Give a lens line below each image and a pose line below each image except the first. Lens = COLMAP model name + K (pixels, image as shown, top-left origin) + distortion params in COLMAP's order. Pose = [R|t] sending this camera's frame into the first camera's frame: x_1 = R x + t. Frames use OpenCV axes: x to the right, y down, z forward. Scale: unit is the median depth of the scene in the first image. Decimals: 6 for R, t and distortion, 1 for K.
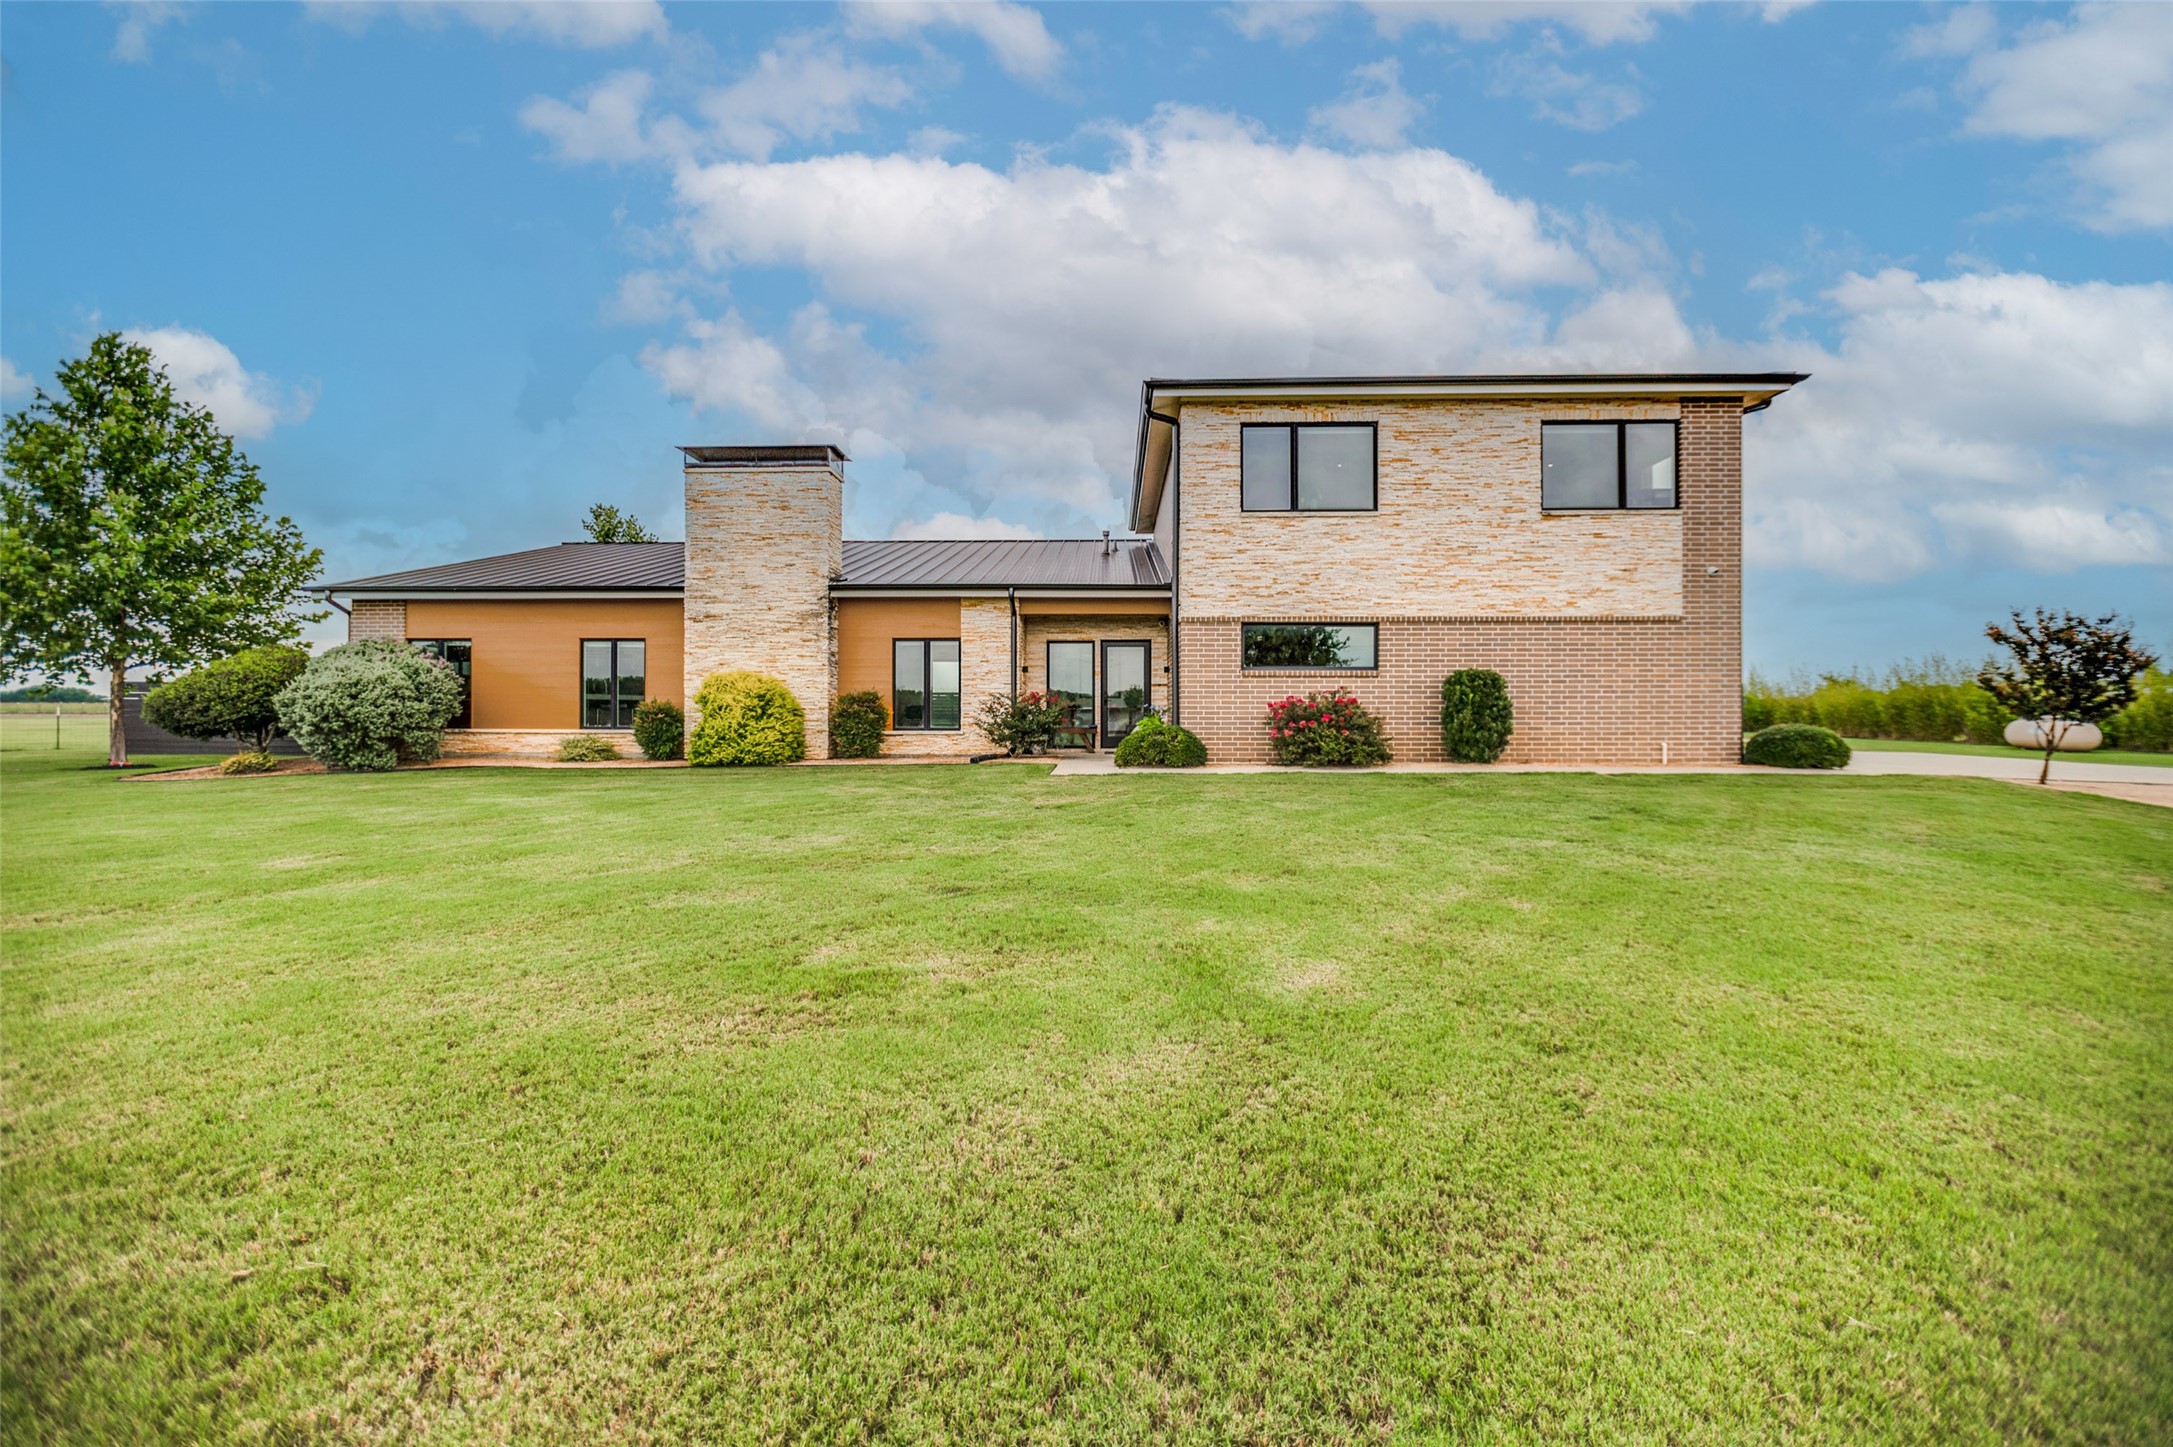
lens RADIAL K [[1038.6, 0, 1086.5], [0, 1038.6, 723.5], [0, 0, 1]] dist [-0.020248, 0.000209]
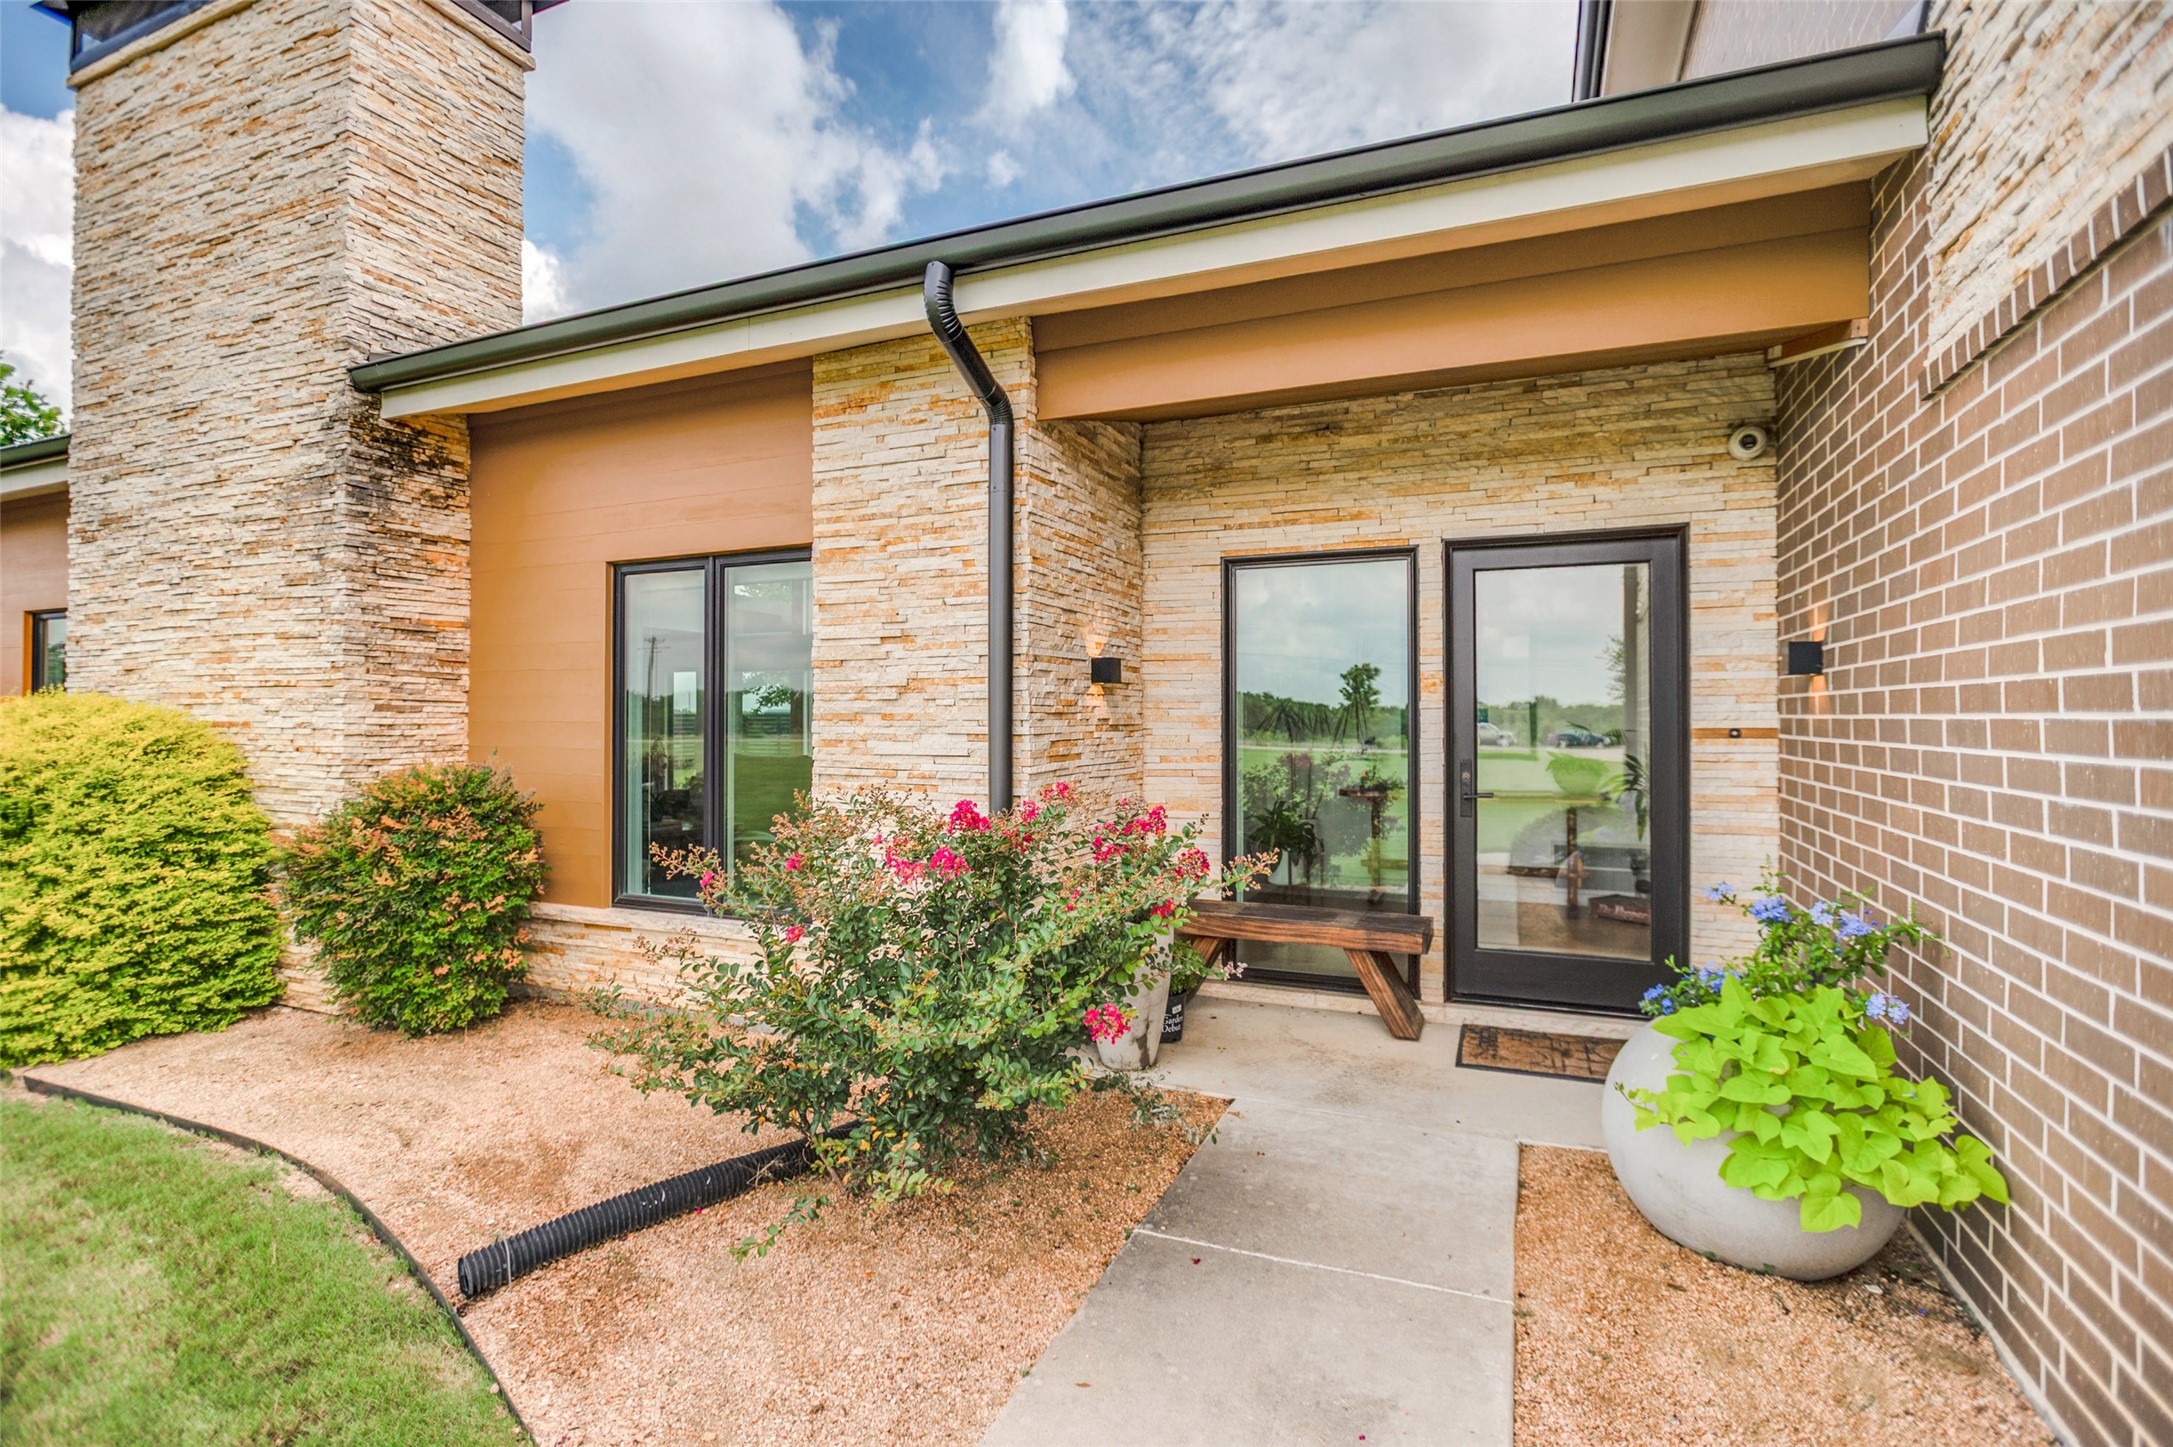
lens RADIAL K [[1038.6, 0, 1086.5], [0, 1038.6, 723.5], [0, 0, 1]] dist [-0.020248, 0.000209]
pose [[0.929867, -0.000644, -0.367895, 0.029493], [-0.001058, 0.999990, -0.004423, -0.043697], [0.367894, 0.004502, 0.929857, 0.882787]]
